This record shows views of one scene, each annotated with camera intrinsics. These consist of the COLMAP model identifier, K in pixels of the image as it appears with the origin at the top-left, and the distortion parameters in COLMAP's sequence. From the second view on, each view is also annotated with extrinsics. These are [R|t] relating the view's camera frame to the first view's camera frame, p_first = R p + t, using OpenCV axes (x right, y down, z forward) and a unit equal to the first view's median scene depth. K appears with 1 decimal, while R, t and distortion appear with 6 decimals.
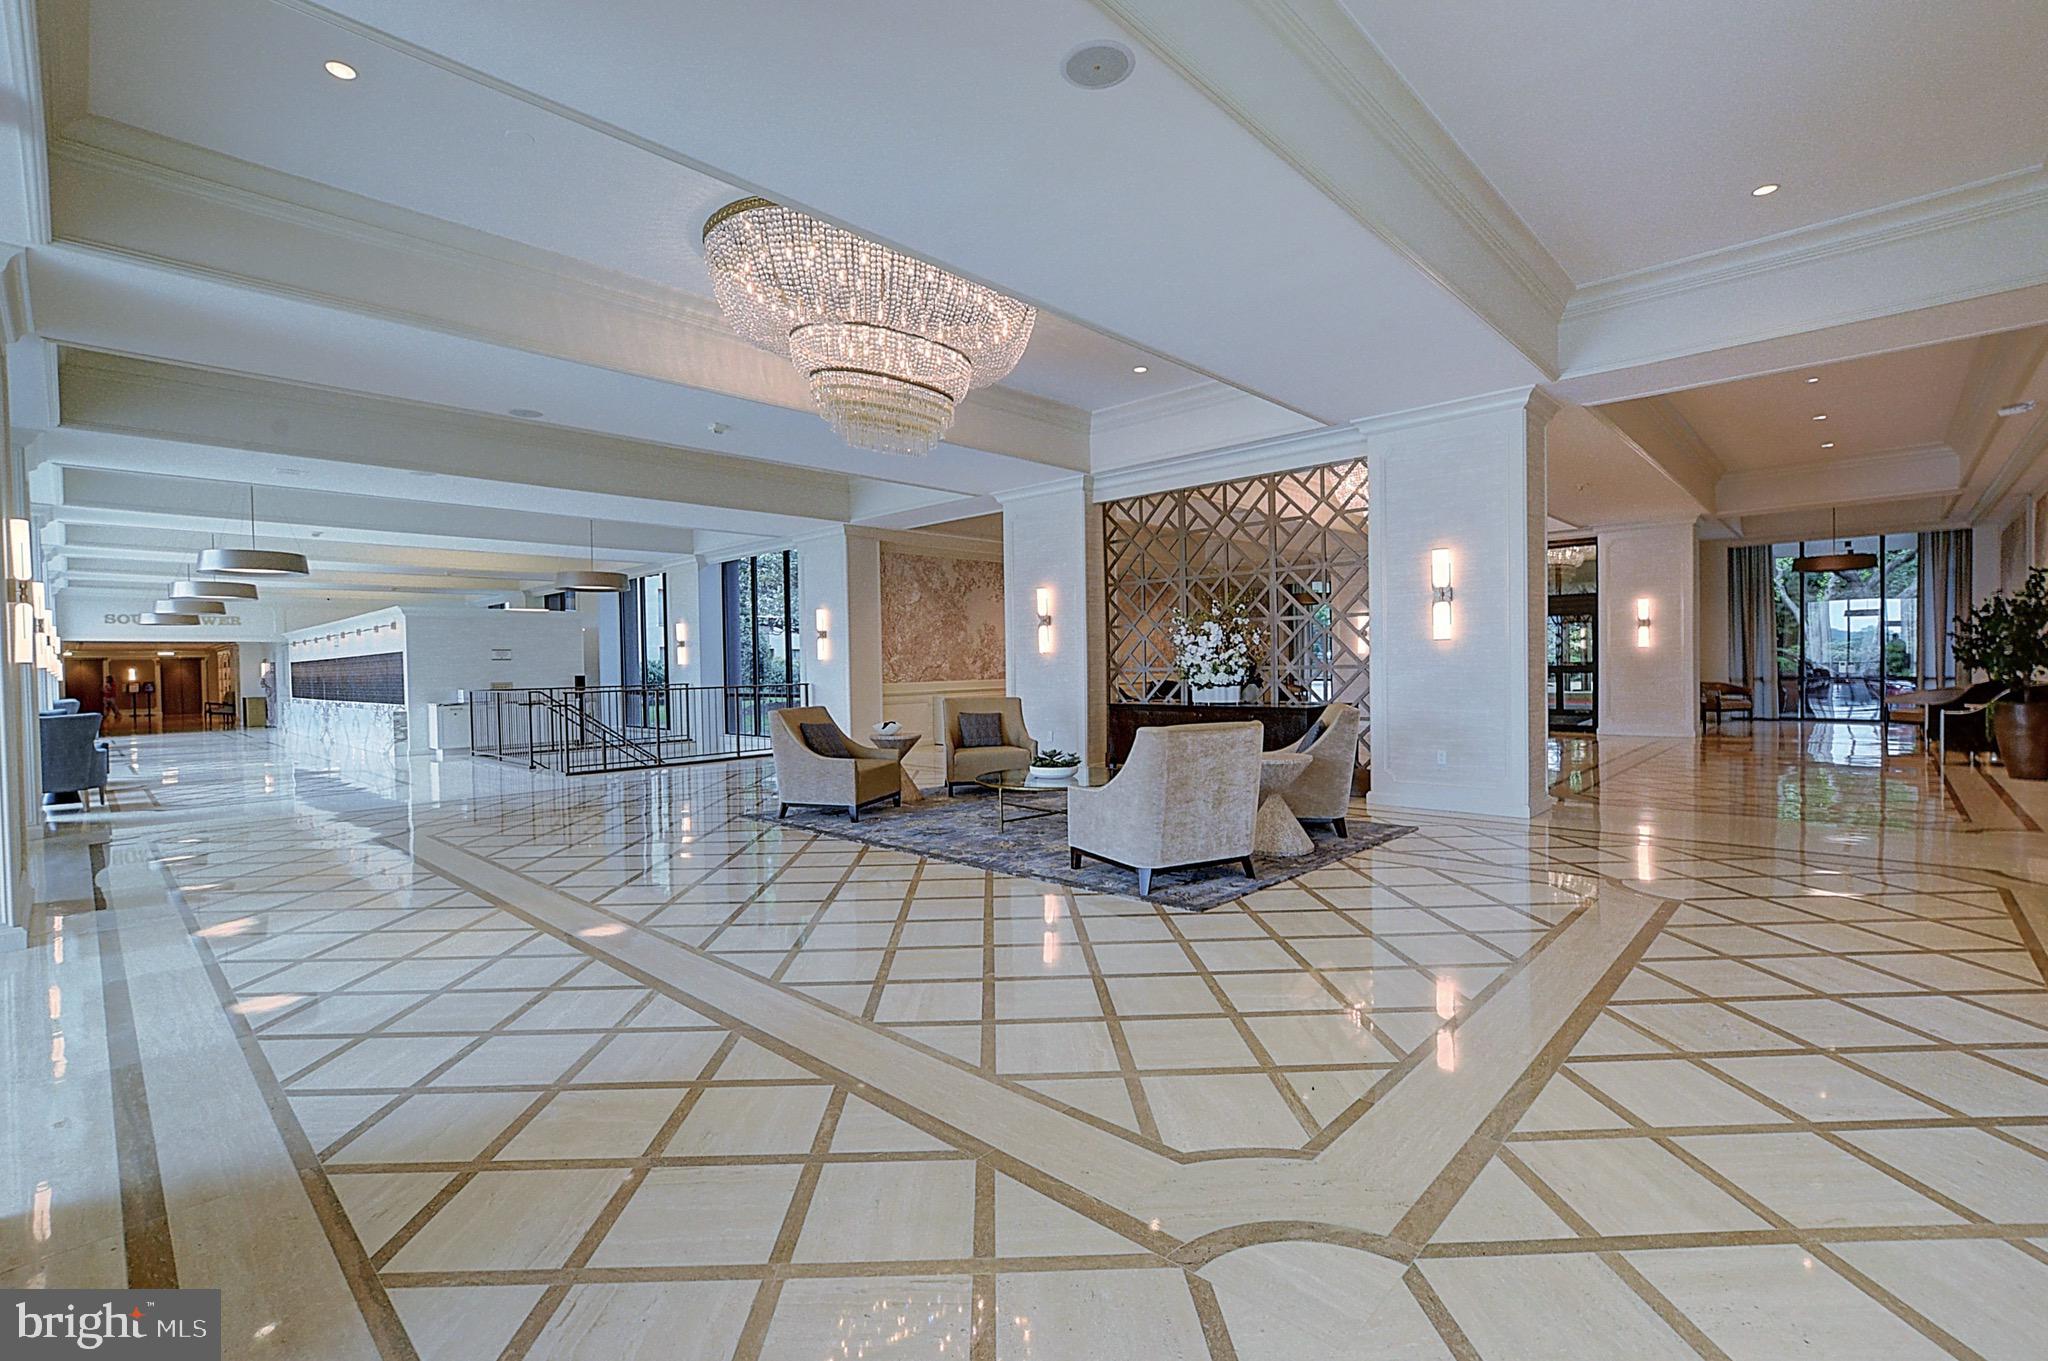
lens RADIAL K [[907.2, 0, 1023.8], [0, 907.2, 688.6], [0, 0, 1]] dist [-0.019451, 0.006283]
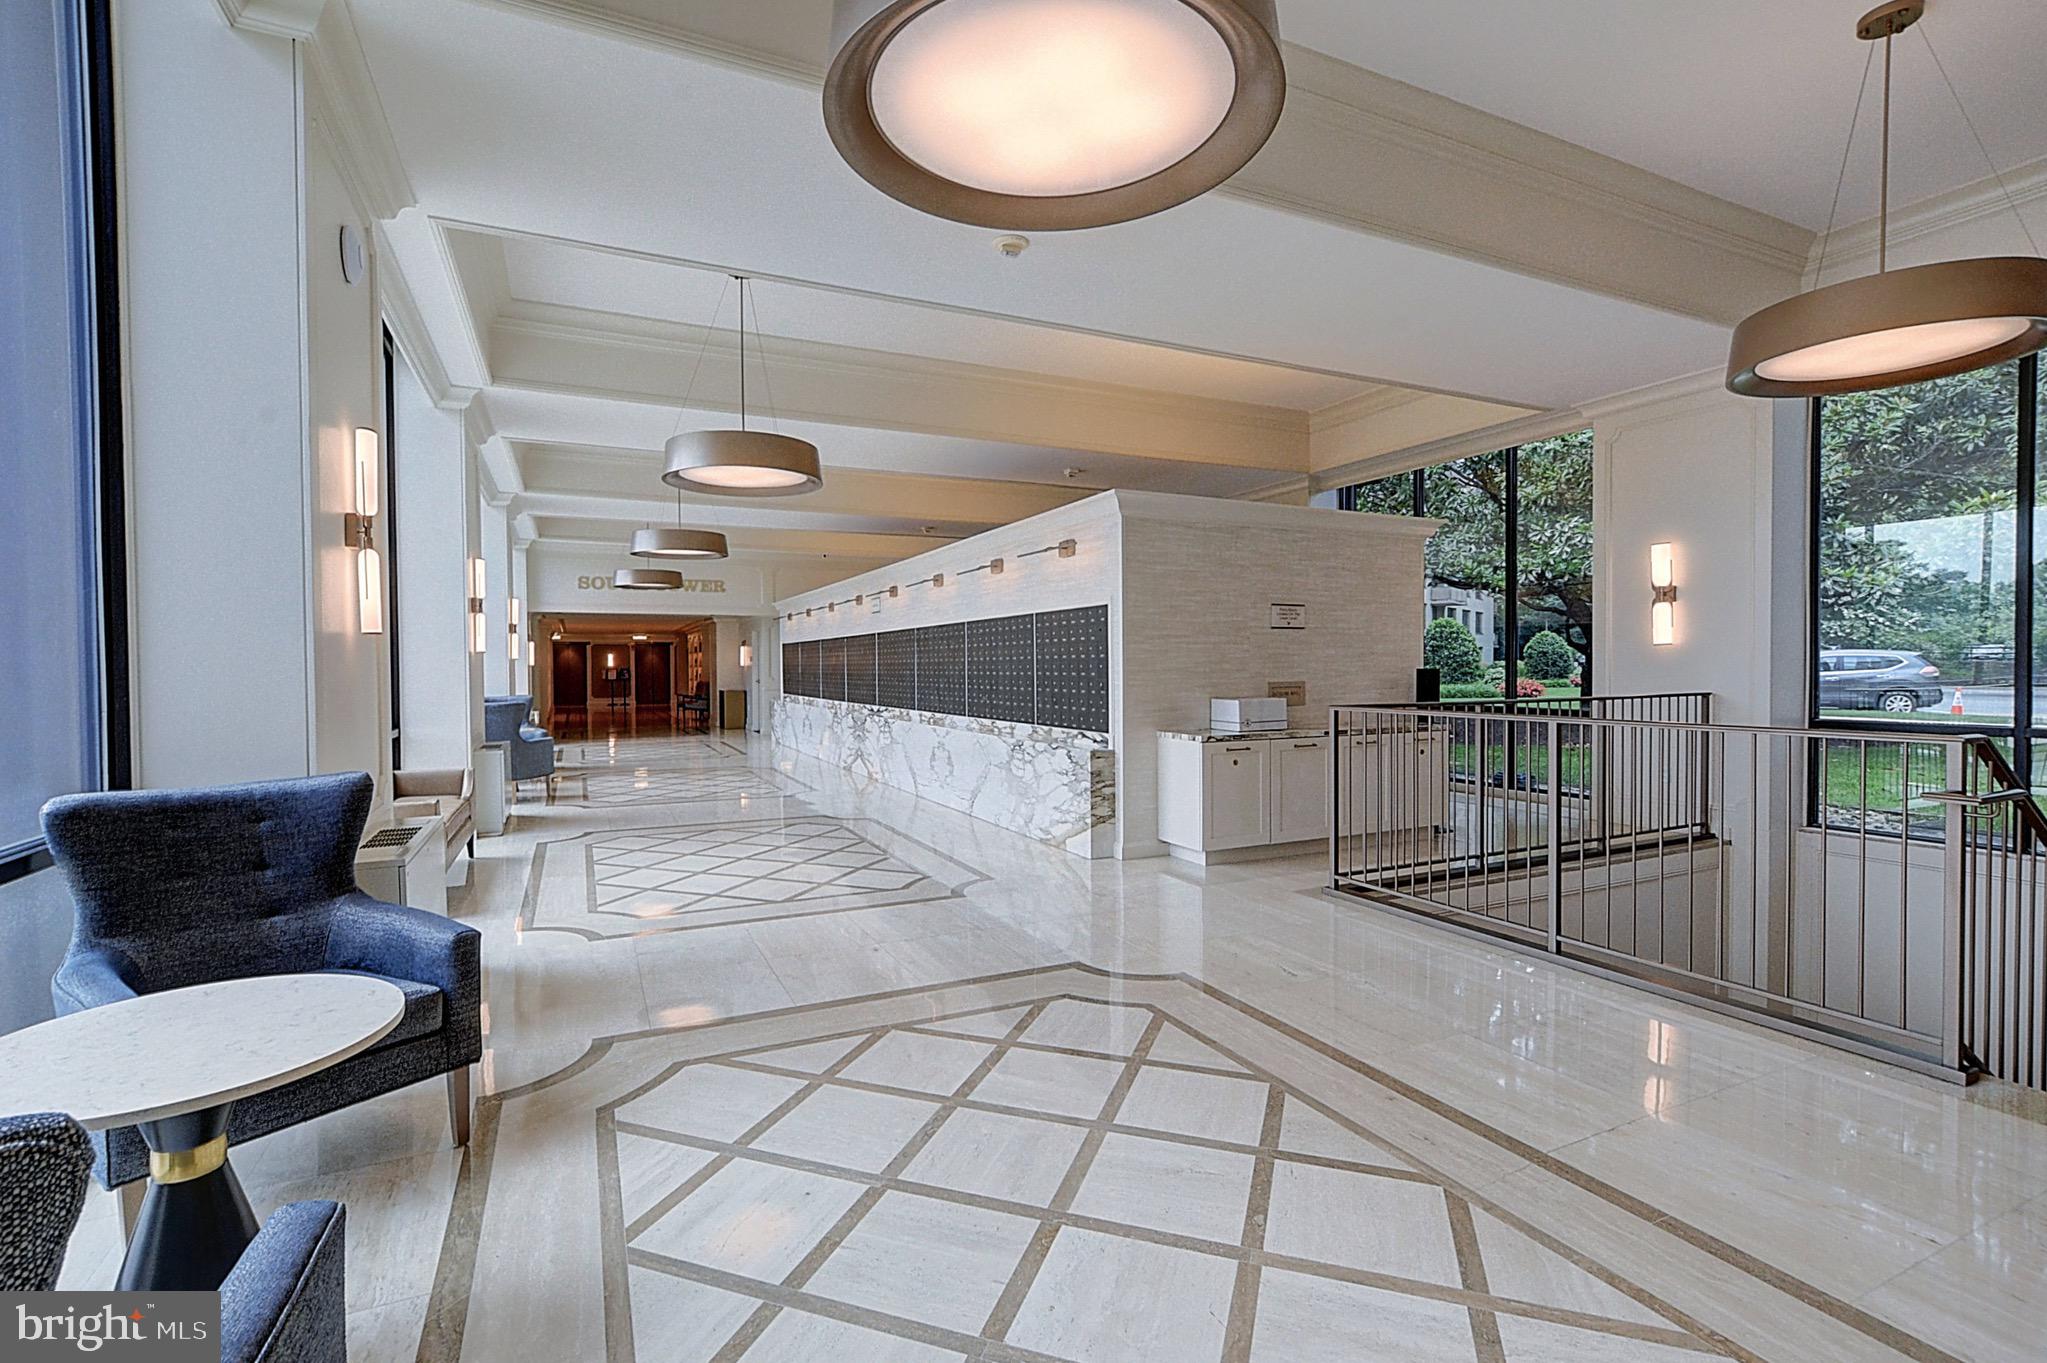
lens RADIAL K [[934.8, 0, 1023.5], [0, 934.8, 681.5], [0, 0, 1]] dist [-0.000218, -0.000005]
pose [[0.931622, 0.018301, -0.362969, -0.396713], [-0.019503, 0.999810, 0.000355, -0.003595], [0.362906, 0.006748, 0.931801, 0.408322]]
